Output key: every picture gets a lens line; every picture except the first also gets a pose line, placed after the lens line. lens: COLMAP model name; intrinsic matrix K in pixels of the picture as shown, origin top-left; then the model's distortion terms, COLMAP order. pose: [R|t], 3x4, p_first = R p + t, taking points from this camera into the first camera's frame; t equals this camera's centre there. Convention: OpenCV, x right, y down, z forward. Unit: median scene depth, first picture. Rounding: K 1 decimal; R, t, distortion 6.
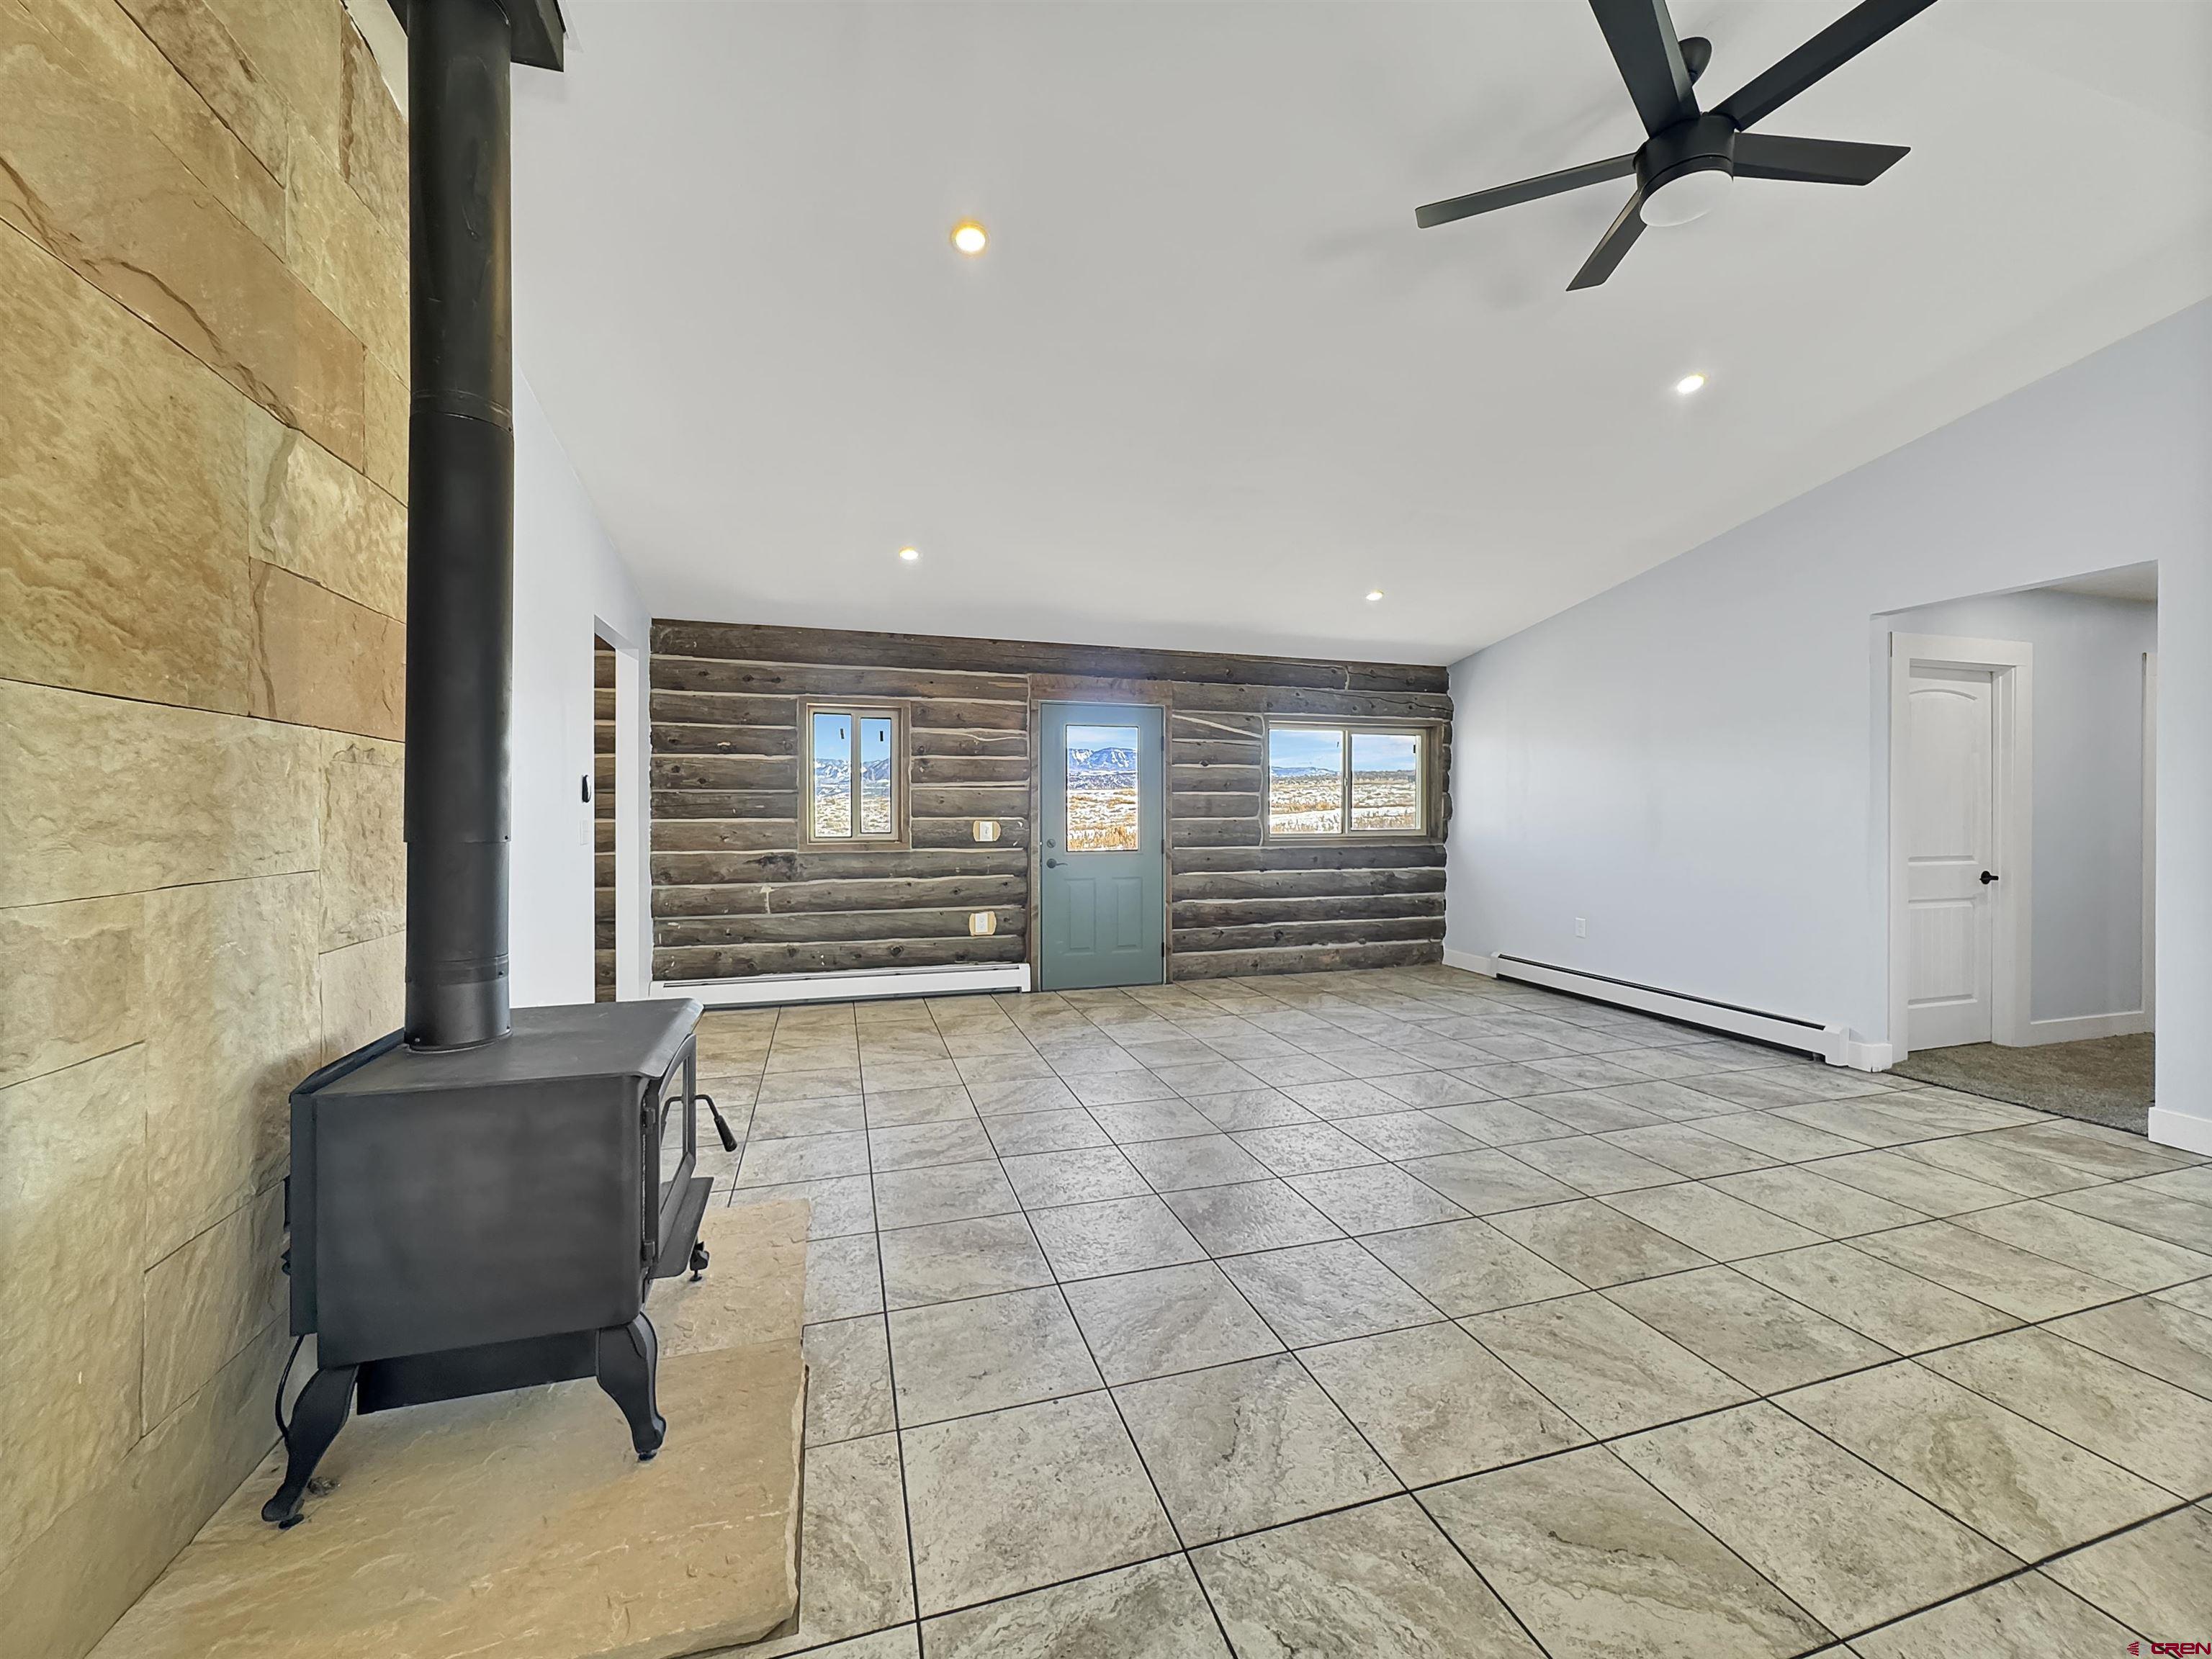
lens RADIAL K [[887.9, 0, 1106.5], [0, 887.9, 816.8], [0, 0, 1]] dist [-0.002306, 0.000358]
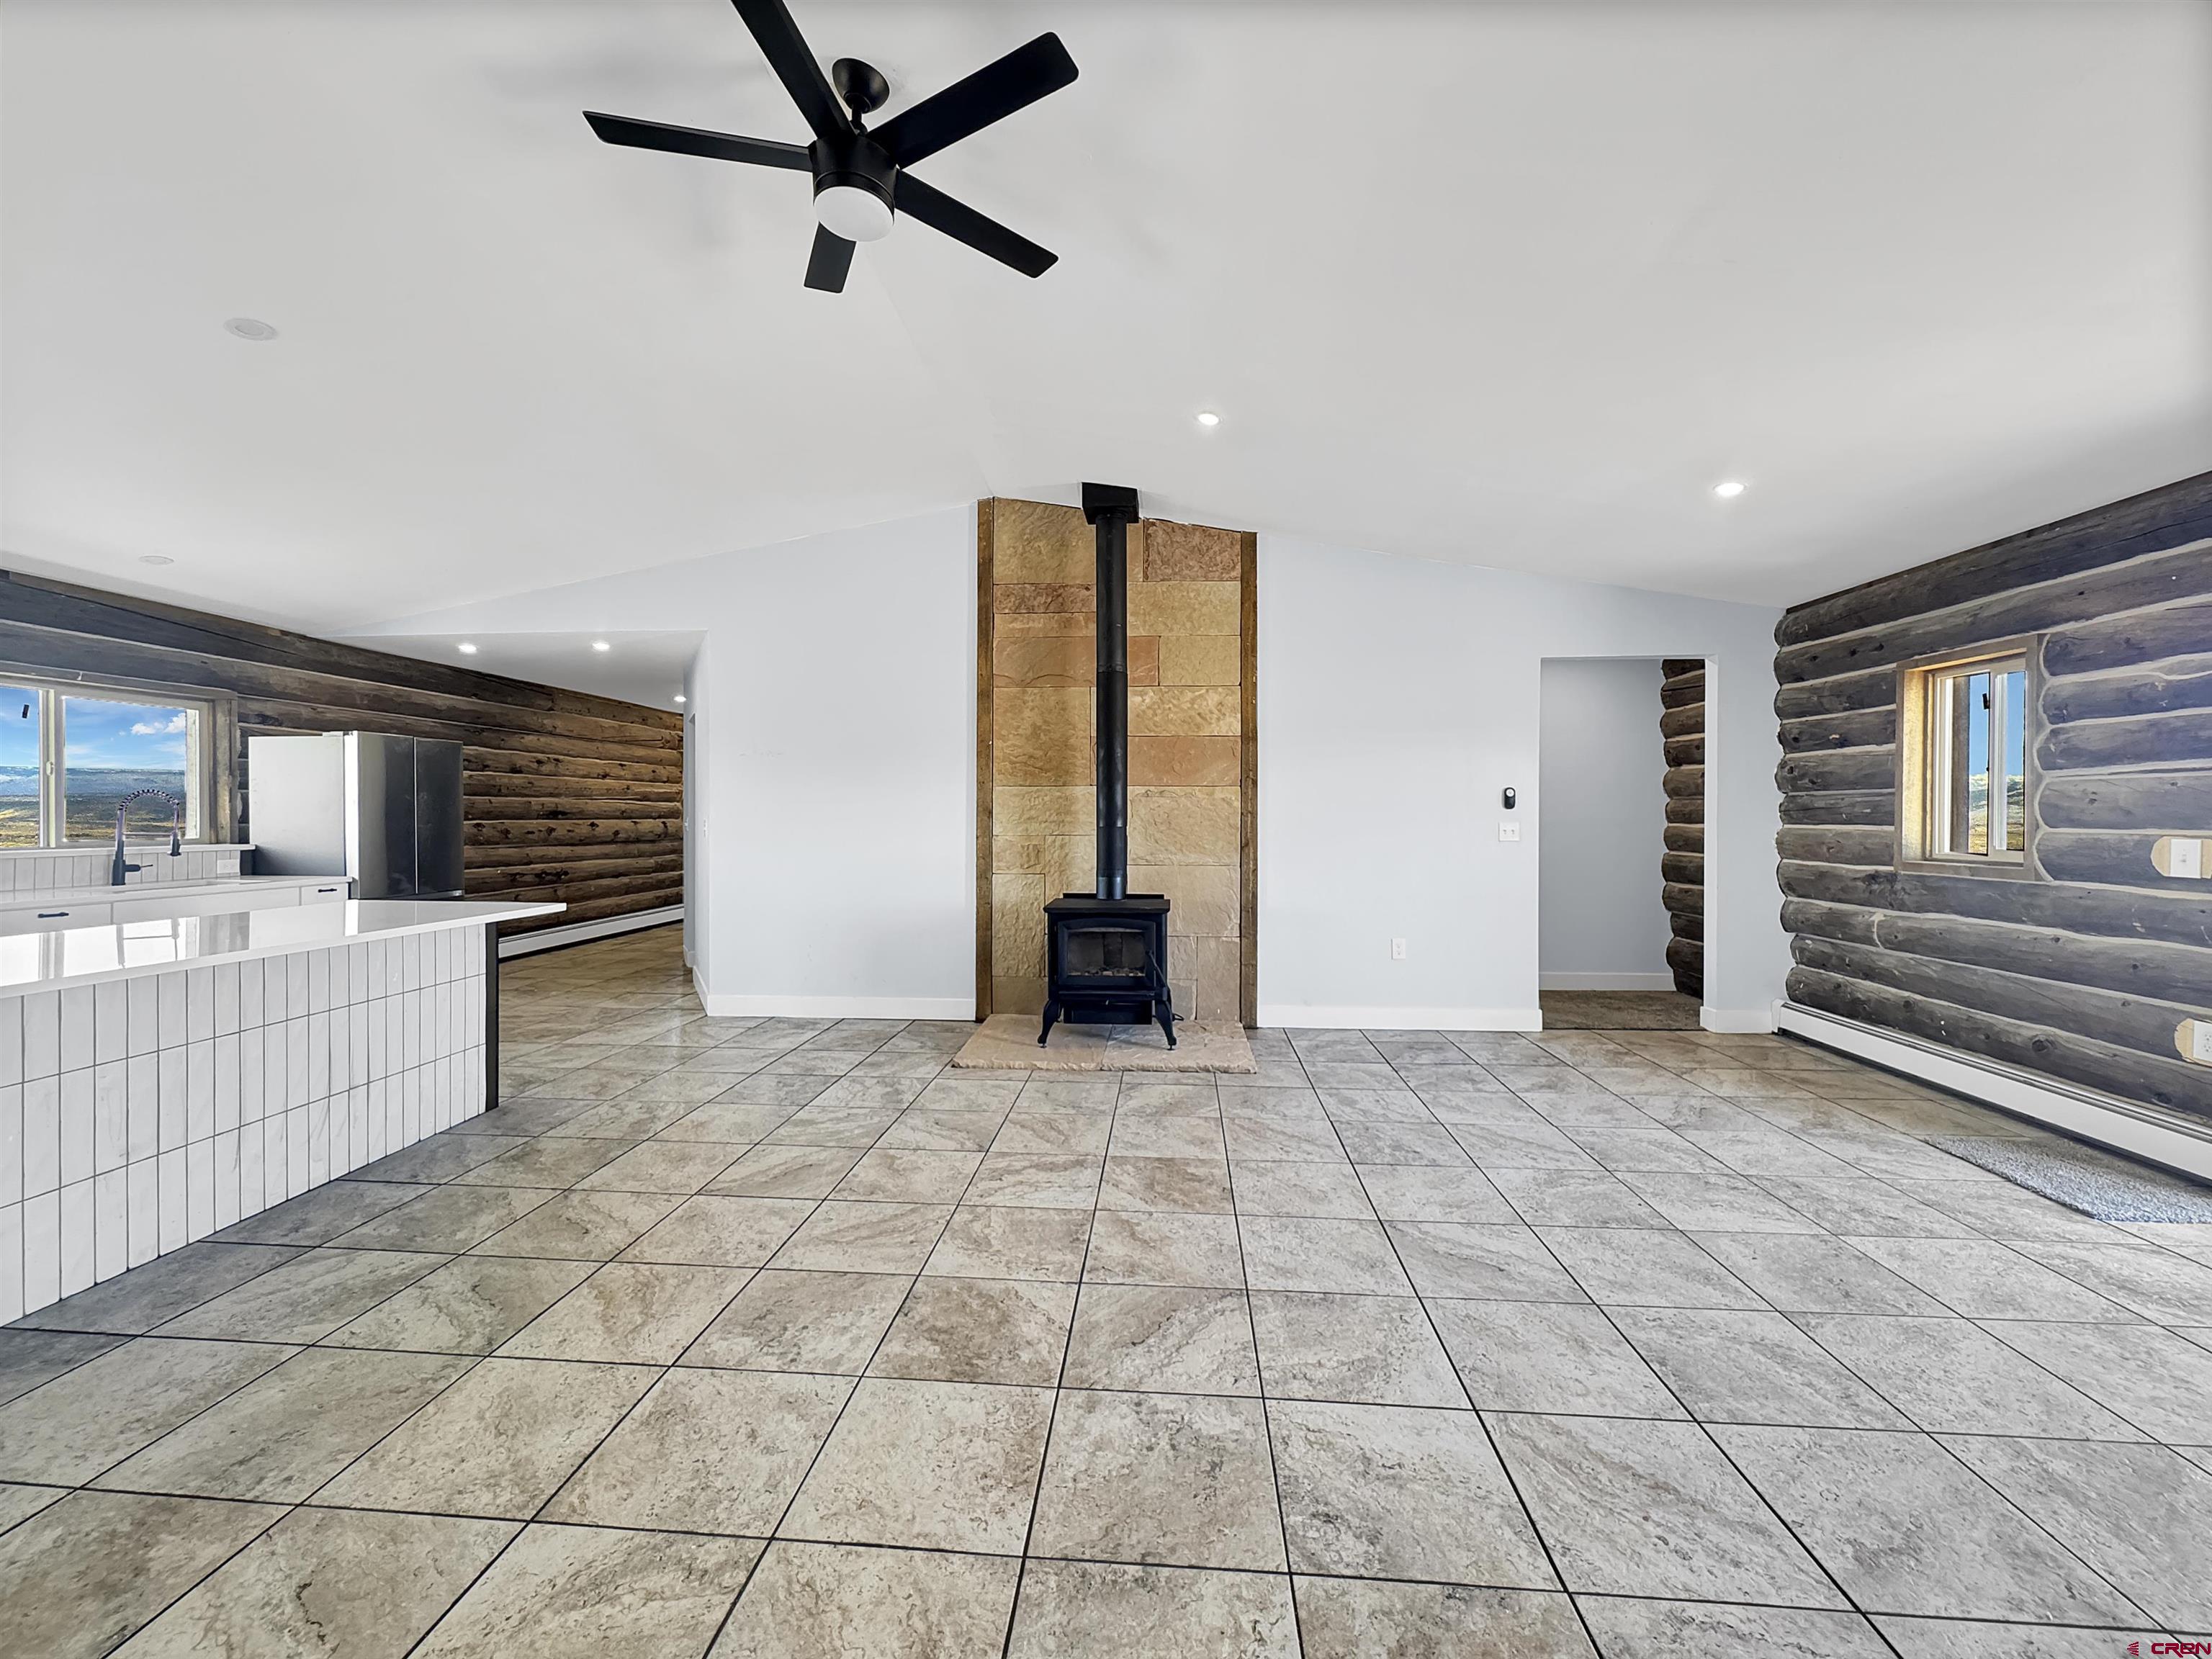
lens RADIAL K [[887.9, 0, 1106.5], [0, 887.9, 816.8], [0, 0, 1]] dist [-0.002306, 0.000358]
pose [[-0.366303, 0.003145, -0.930490, 1.004983], [-0.007356, 0.999953, 0.006275, -0.010071], [0.930467, 0.009143, -0.366262, 1.106039]]
